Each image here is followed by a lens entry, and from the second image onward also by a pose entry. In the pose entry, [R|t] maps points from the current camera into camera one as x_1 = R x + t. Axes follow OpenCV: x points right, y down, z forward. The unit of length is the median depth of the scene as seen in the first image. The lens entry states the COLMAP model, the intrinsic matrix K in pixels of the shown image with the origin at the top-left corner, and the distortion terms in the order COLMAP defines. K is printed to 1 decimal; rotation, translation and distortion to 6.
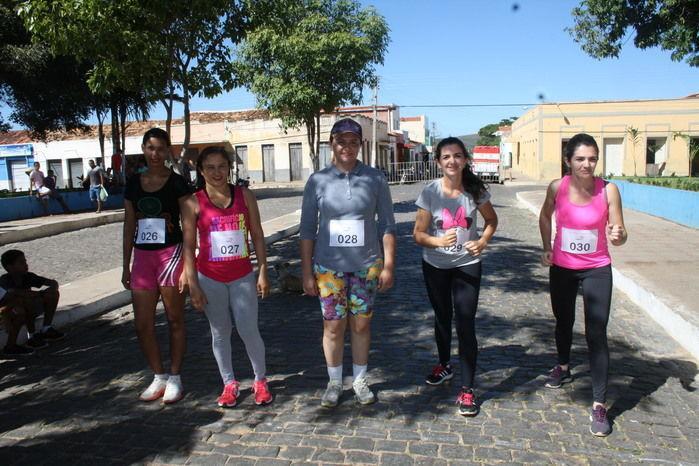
lens RADIAL K [[590.2, 0, 349.5], [0, 590.2, 233.0], [0, 0, 1]] dist [-0.134967, 0.109215]
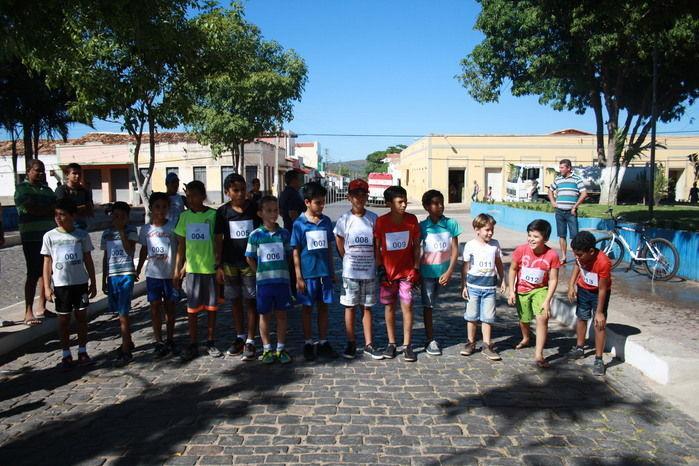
lens RADIAL K [[590.2, 0, 349.5], [0, 590.2, 233.0], [0, 0, 1]] dist [-0.134967, 0.109215]
pose [[0.981828, 0.003742, 0.189738, -0.039070], [0.004043, 0.999166, -0.040625, 0.009445], [-0.189731, 0.040654, 0.980994, -0.075849]]
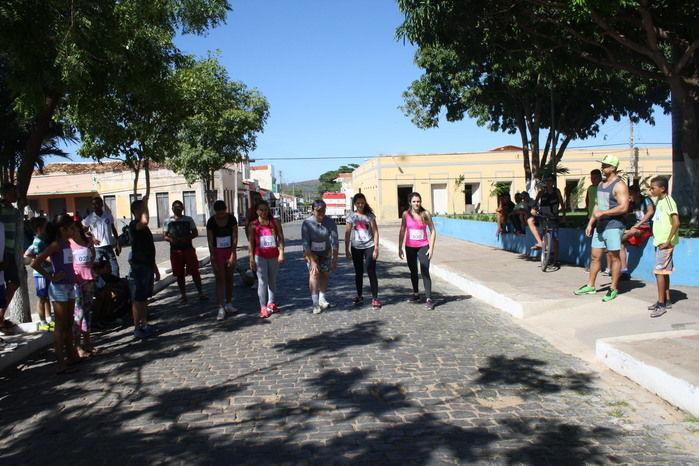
lens RADIAL K [[594.2, 0, 339.2], [0, 594.2, 225.6], [0, 0, 1]] dist [-0.135790, 0.090492]
pose [[0.968344, -0.024879, 0.248376, -0.064772], [0.047386, 0.995249, -0.085054, 0.021159], [-0.245080, 0.094131, 0.964922, -0.165062]]
